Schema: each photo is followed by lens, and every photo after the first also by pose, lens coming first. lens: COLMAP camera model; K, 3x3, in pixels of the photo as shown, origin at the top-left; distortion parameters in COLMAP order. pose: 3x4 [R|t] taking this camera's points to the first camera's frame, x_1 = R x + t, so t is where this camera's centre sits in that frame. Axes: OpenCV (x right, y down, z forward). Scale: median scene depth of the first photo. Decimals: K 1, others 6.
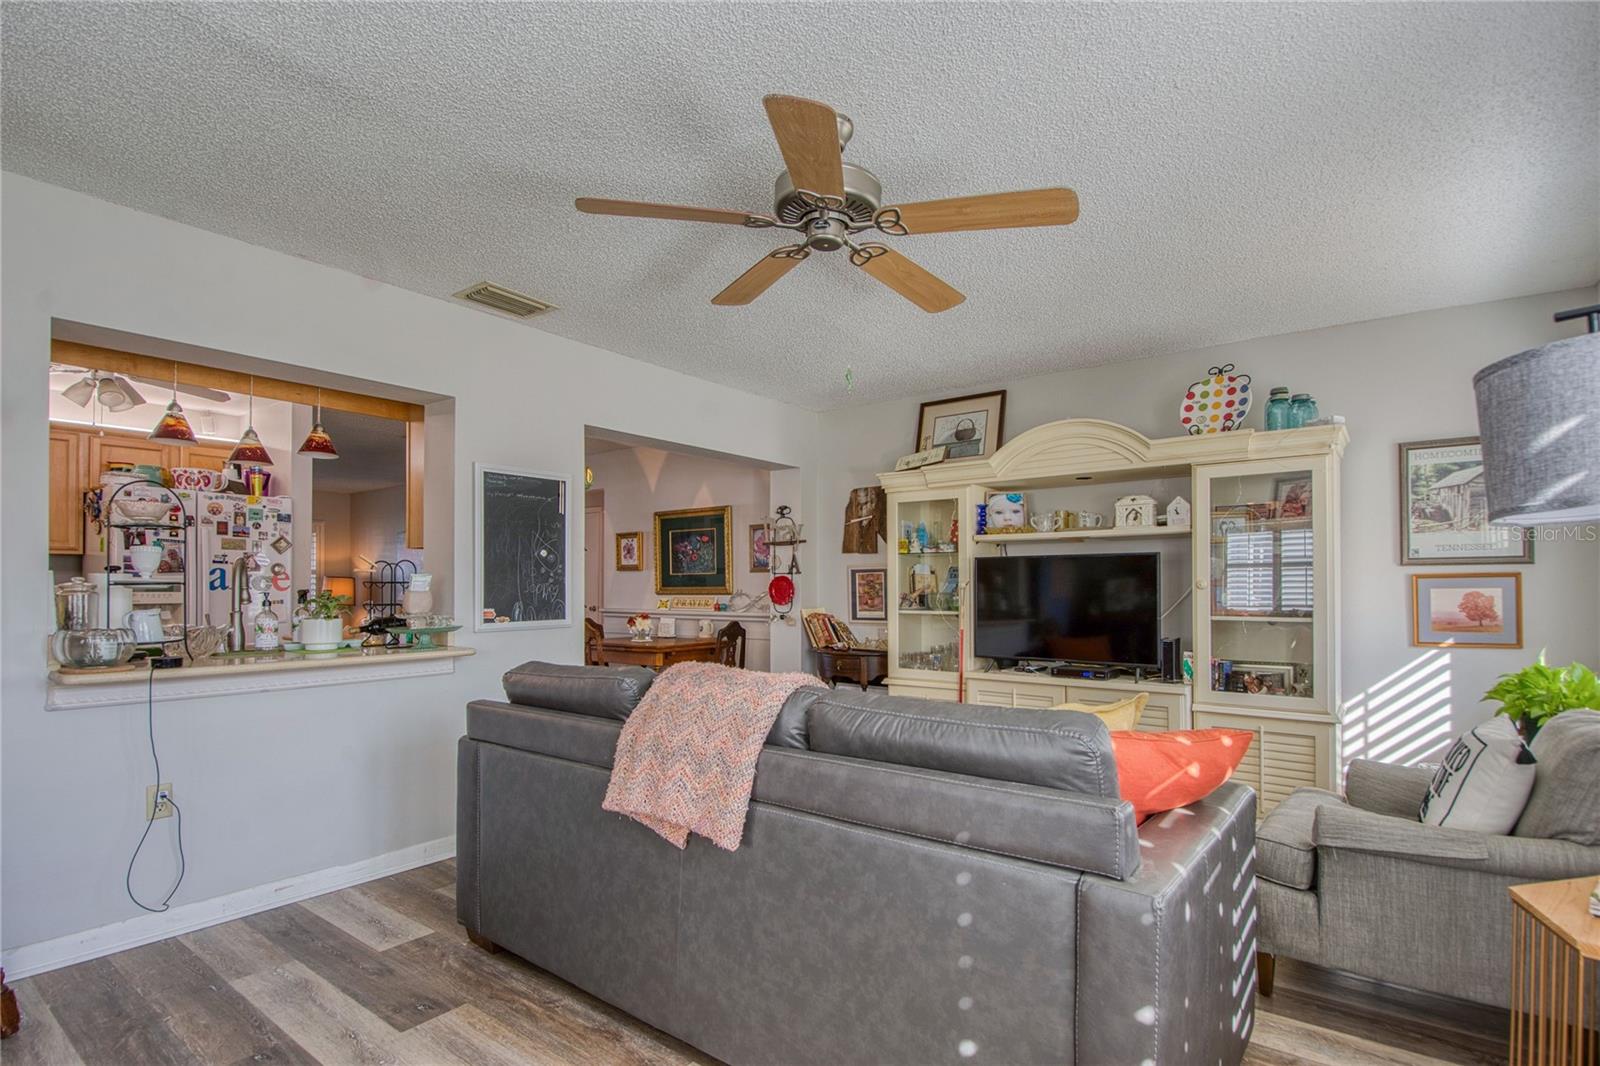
lens RADIAL K [[771.0, 0, 817.5], [0, 771.0, 579.8], [0, 0, 1]] dist [0.024922, -0.029695]
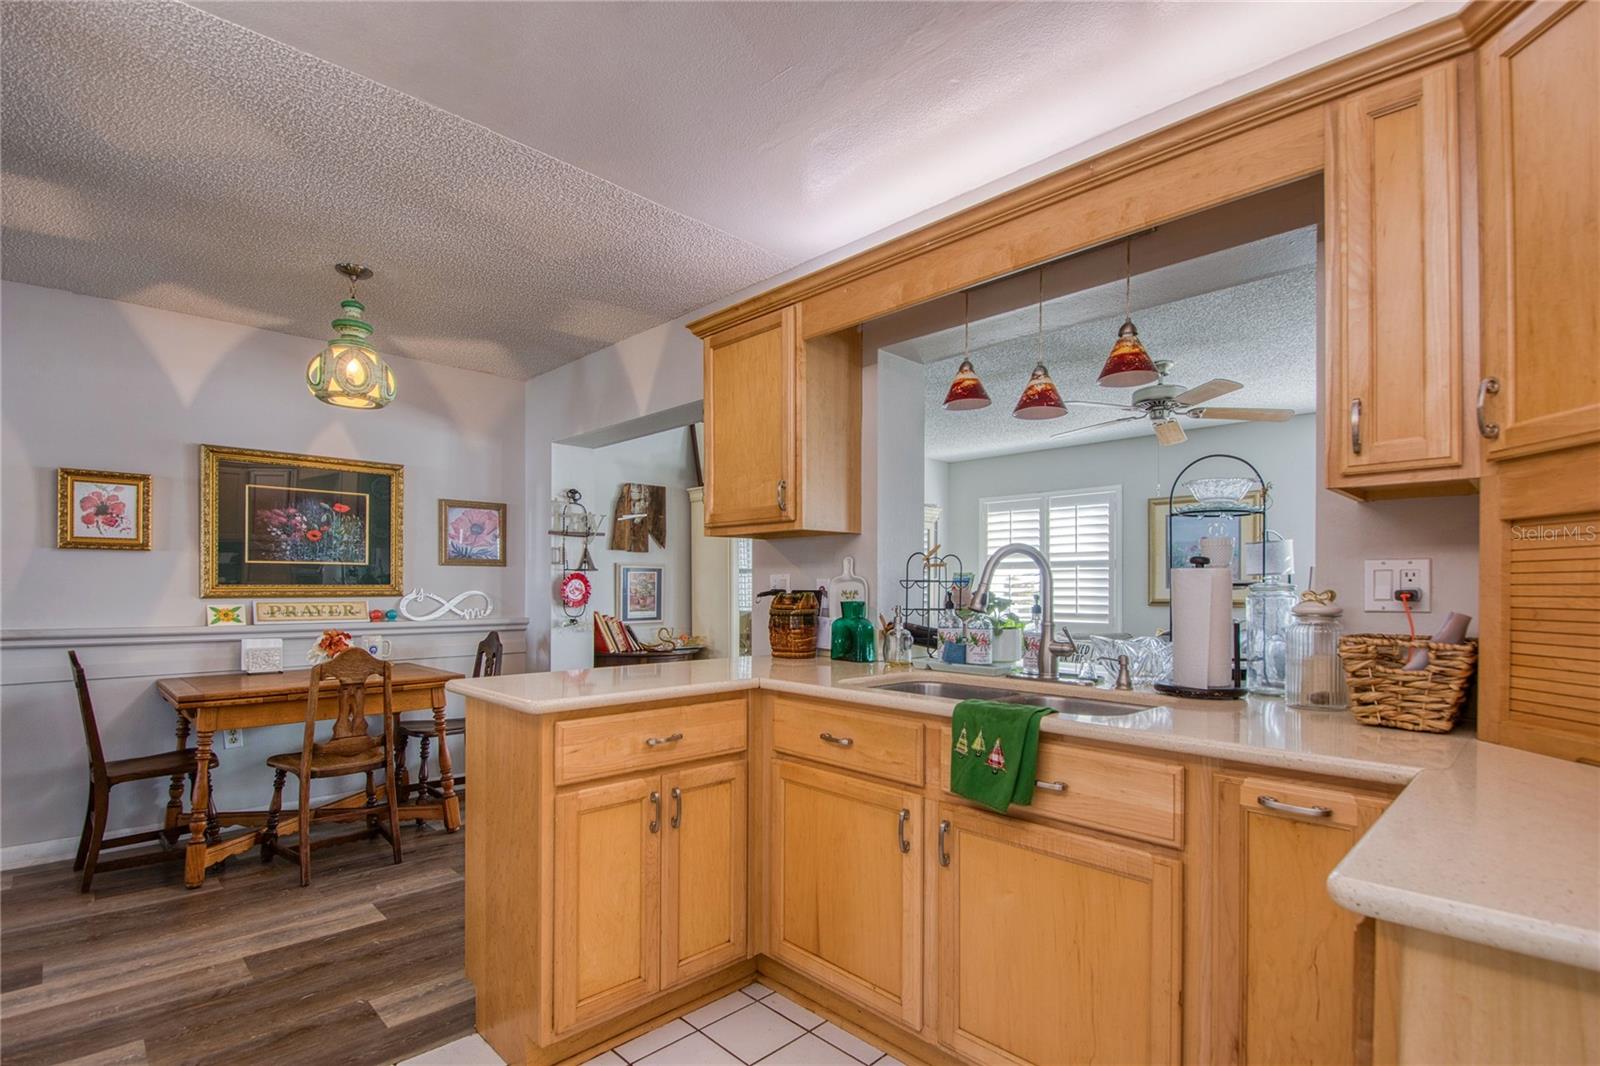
lens RADIAL K [[771.0, 0, 817.5], [0, 771.0, 579.8], [0, 0, 1]] dist [0.024922, -0.029695]
pose [[0.145846, 0.014907, 0.989195, -0.997302], [-0.011234, 0.999847, -0.013411, 0.013184], [-0.989244, -0.009157, 0.145991, 0.731119]]
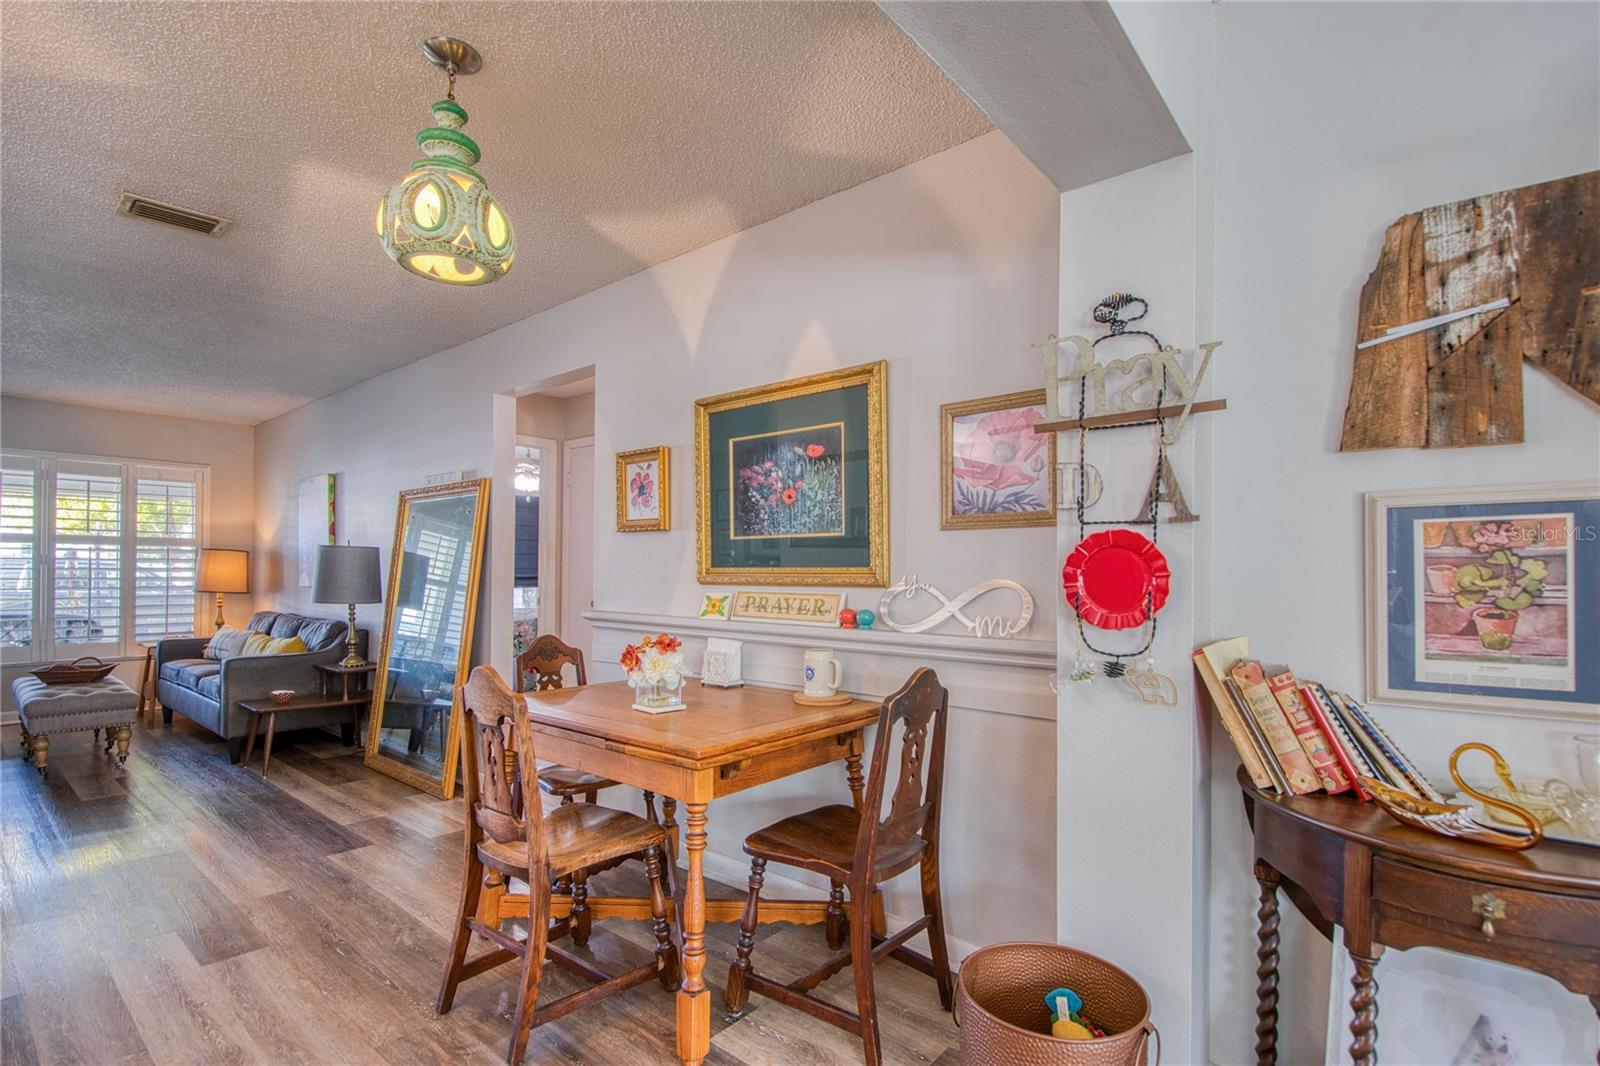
lens RADIAL K [[745.5, 0, 818.0], [0, 745.5, 566.9], [0, 0, 1]] dist [0.021727, -0.027139]
pose [[0.998428, 0.007251, -0.055570, -0.170281], [-0.006996, 0.999964, 0.004780, 0.009977], [0.055603, -0.004384, 0.998443, 0.839812]]
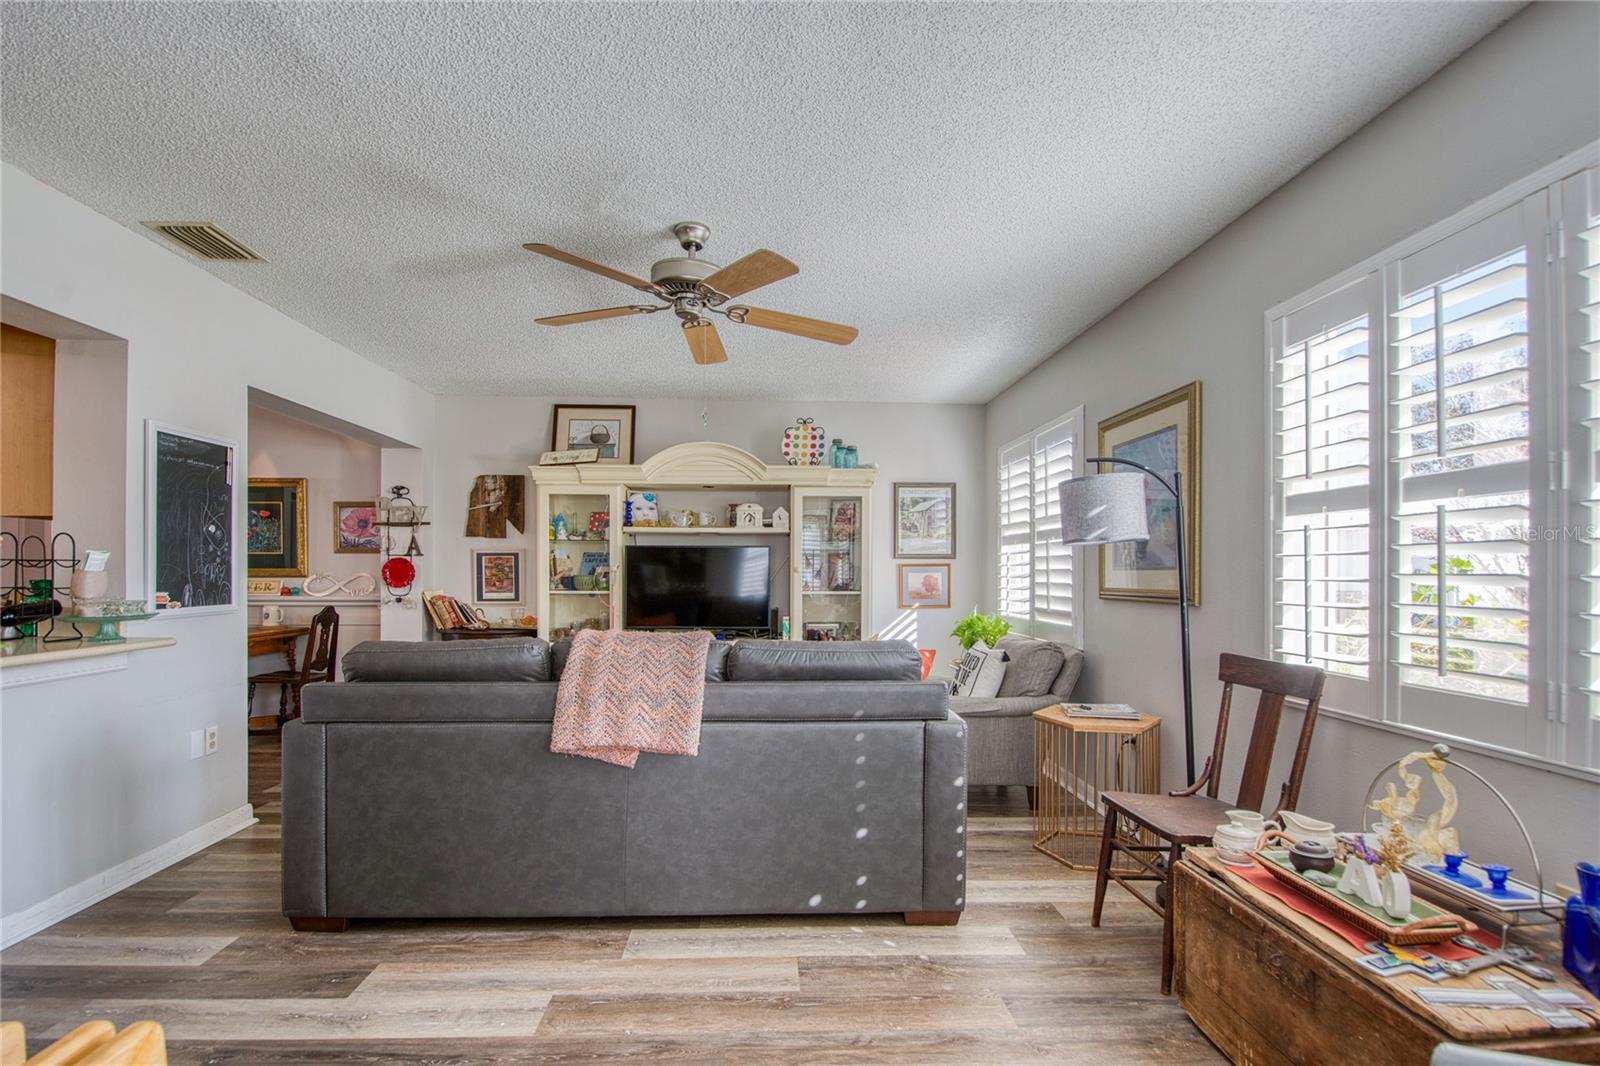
lens RADIAL K [[752.8, 0, 796.7], [0, 752.8, 573.3], [0, 0, 1]] dist [0.022272, -0.027698]
pose [[0.773115, 0.003241, 0.634258, -0.311554], [-0.011124, 0.999902, 0.008450, 0.001215], [-0.634169, -0.013589, 0.773075, -0.066056]]
